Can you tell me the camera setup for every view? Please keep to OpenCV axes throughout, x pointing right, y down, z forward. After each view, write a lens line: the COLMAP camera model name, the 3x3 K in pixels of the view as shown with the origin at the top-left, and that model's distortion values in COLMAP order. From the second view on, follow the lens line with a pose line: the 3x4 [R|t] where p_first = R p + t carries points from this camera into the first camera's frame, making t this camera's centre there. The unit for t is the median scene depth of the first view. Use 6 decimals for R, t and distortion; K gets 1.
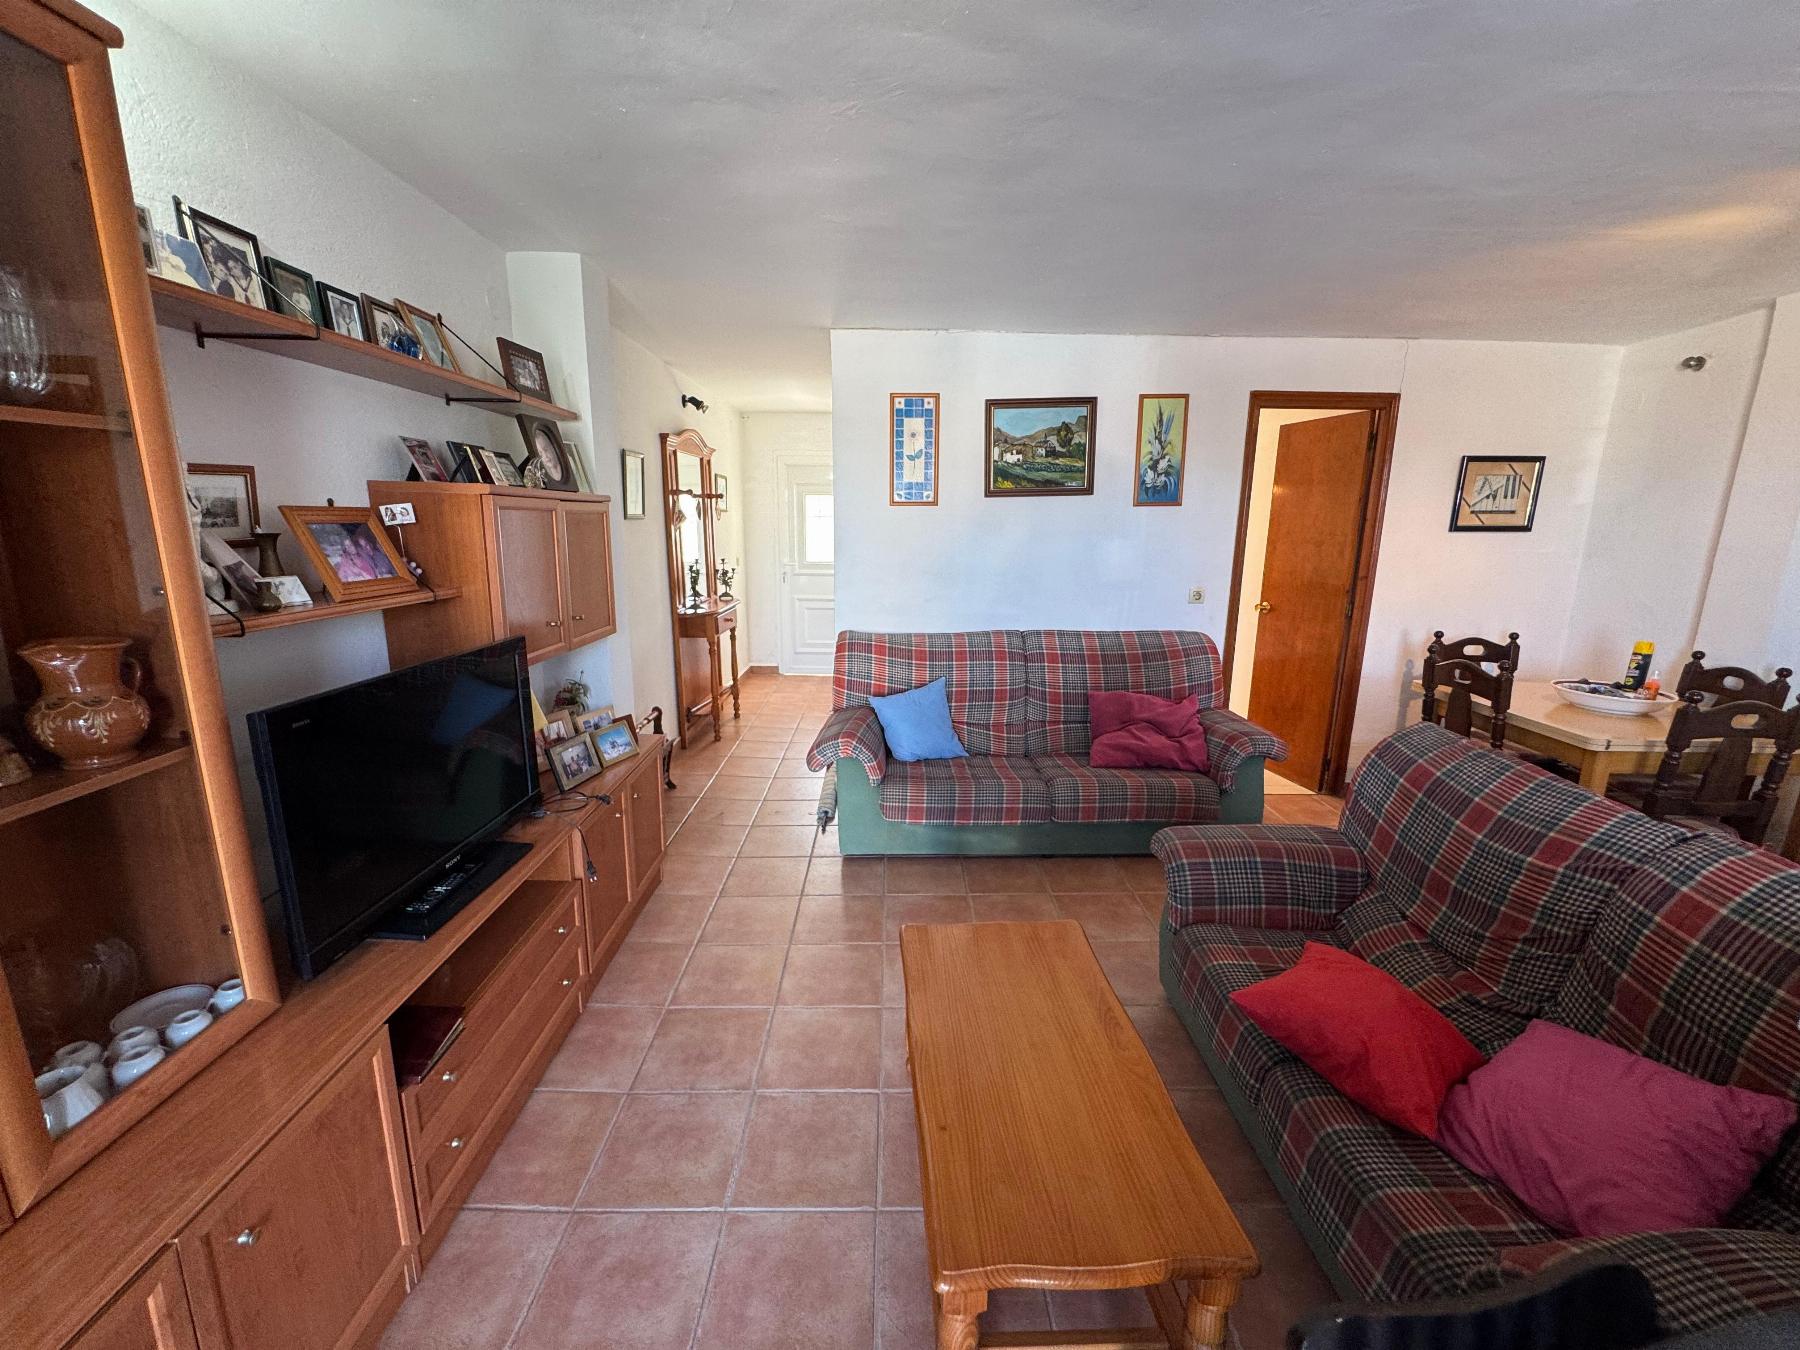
lens RADIAL K [[718.1, 0, 898.7], [0, 718.1, 671.0], [0, 0, 1]] dist [-0.004460, 0.000557]
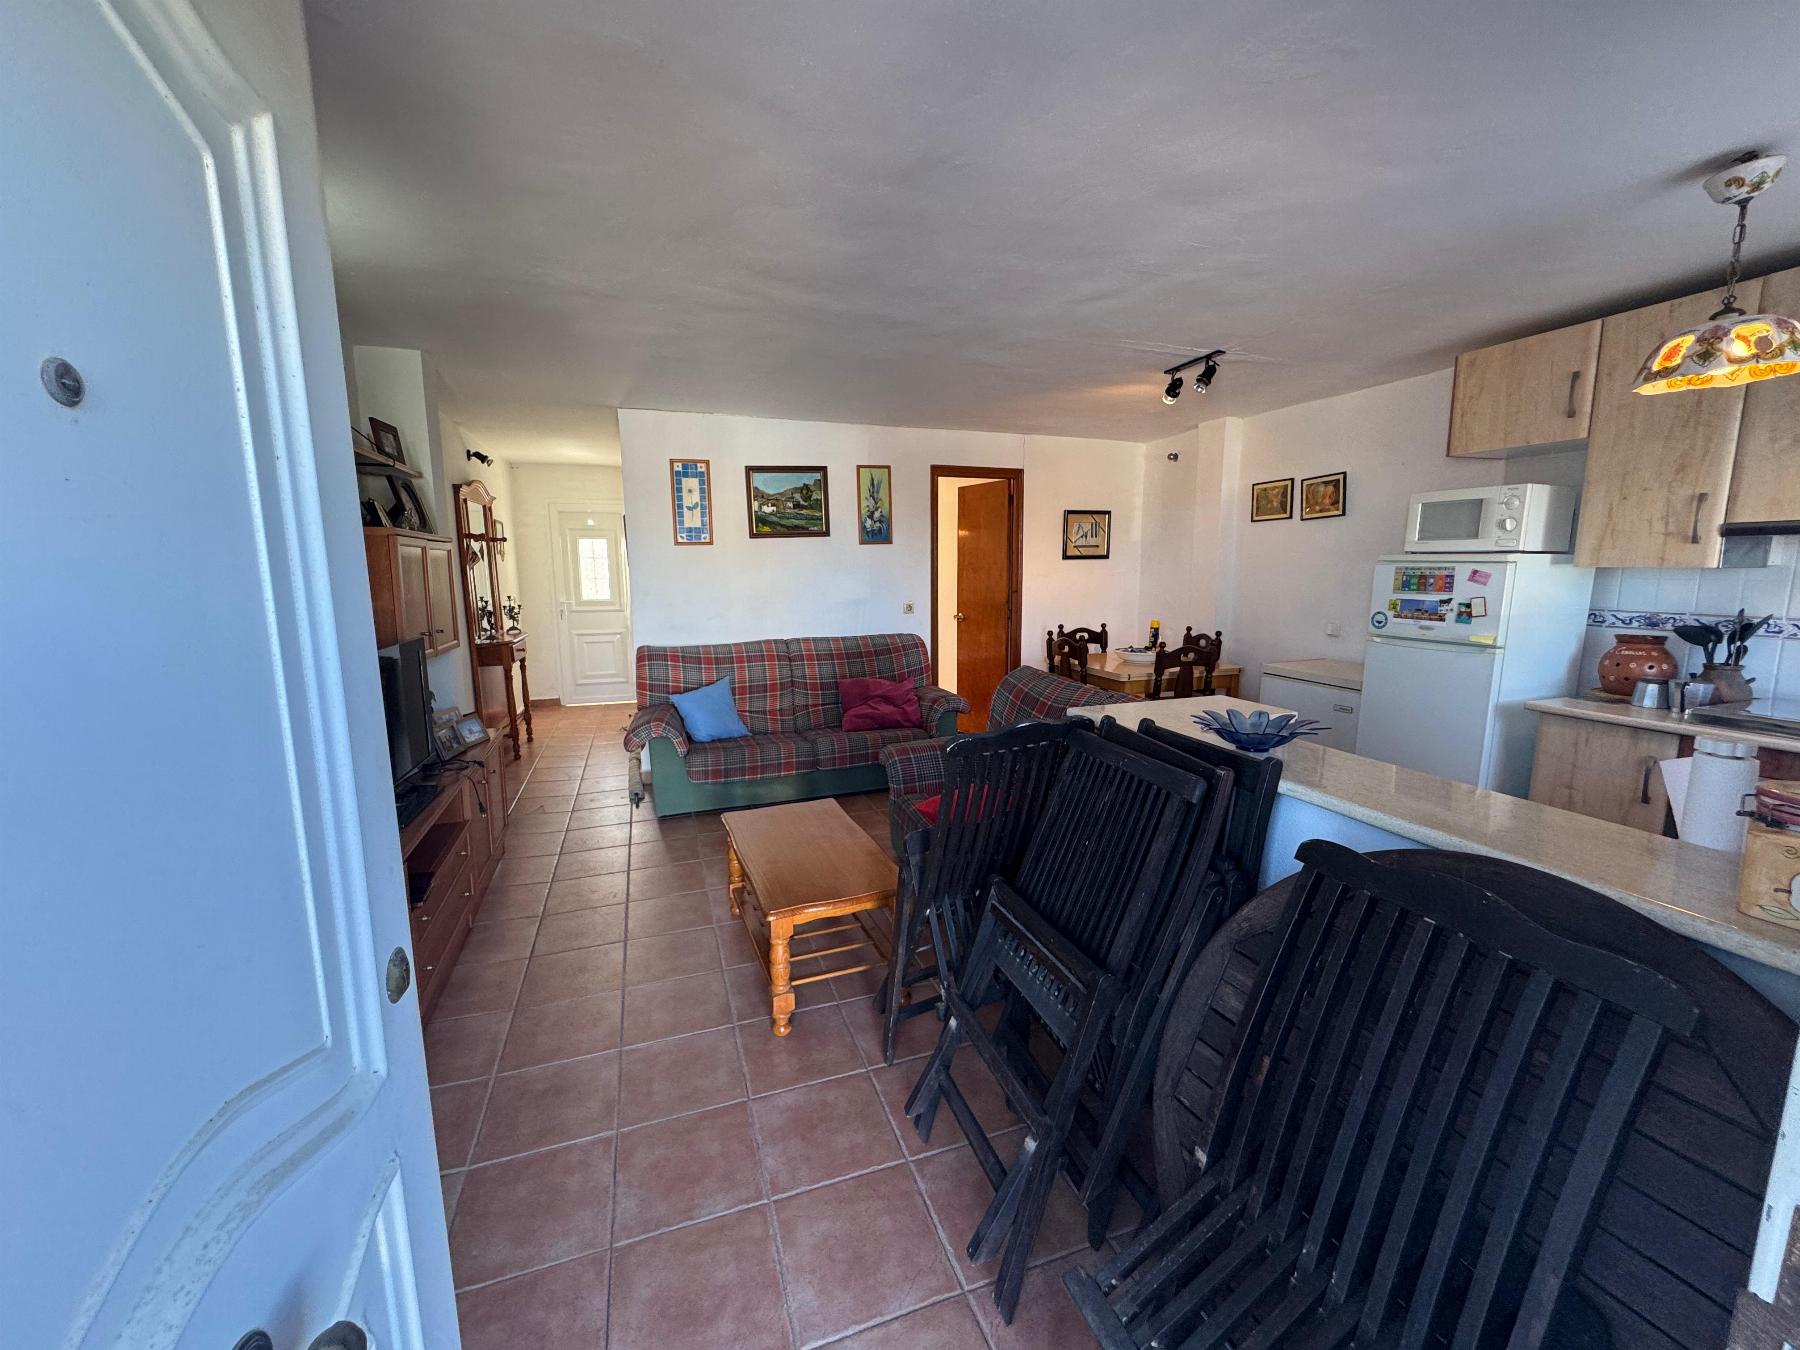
lens RADIAL K [[718.1, 0, 899.0], [0, 718.1, 672.6], [0, 0, 1]] dist [-0.004460, 0.000557]
pose [[0.945183, -0.063905, 0.320226, -0.058628], [0.082528, 0.995576, -0.044910, 0.085083], [-0.315939, 0.068876, 0.946276, -0.316254]]
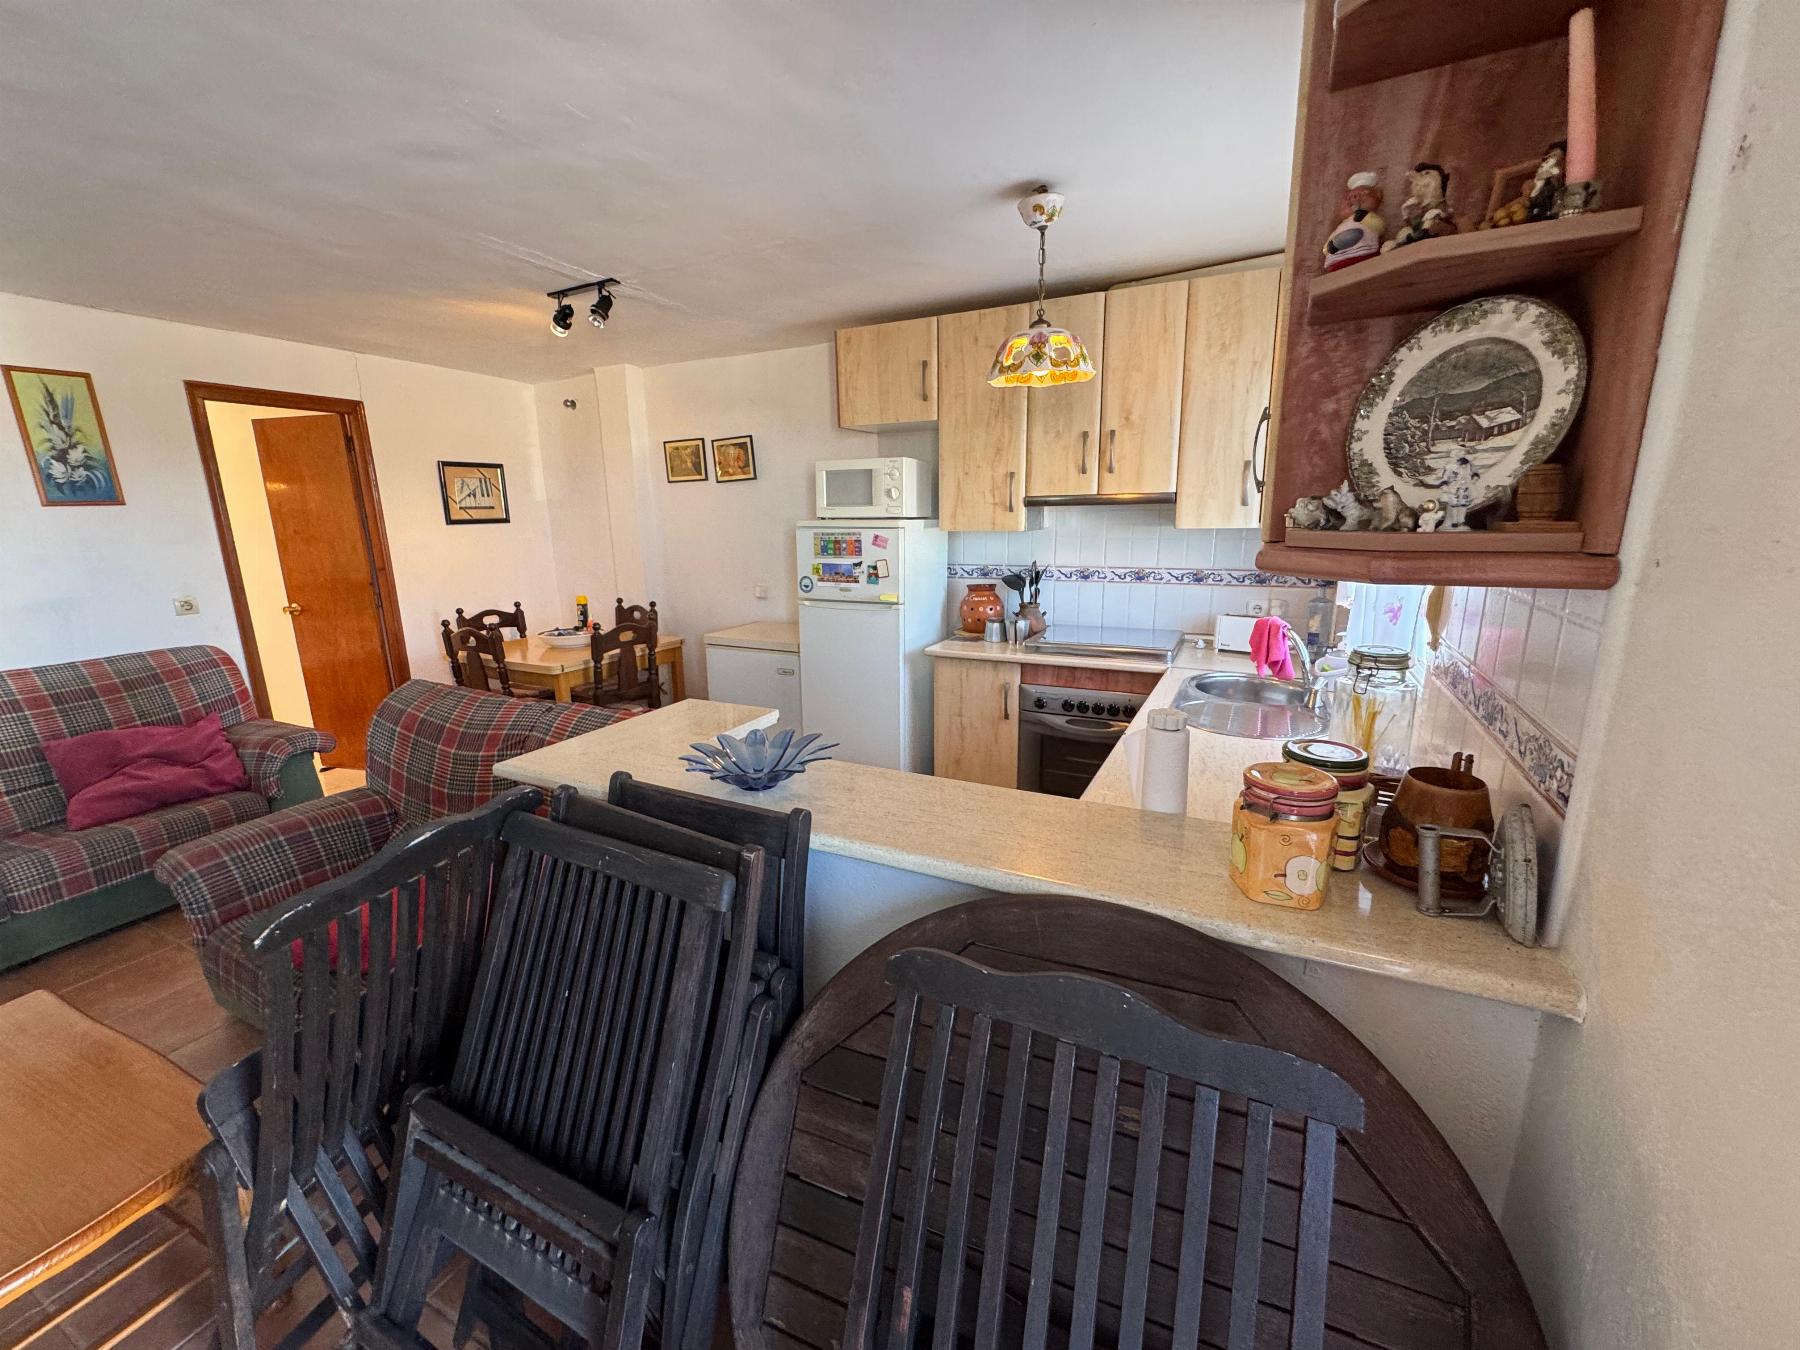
lens RADIAL K [[718.1, 0, 898.8], [0, 718.1, 674.9], [0, 0, 1]] dist [-0.004460, 0.000557]
pose [[0.448697, -0.212789, 0.867981, 0.024652], [0.203629, 0.970035, 0.132543, 0.042638], [-0.870176, 0.117274, 0.478582, -0.193827]]
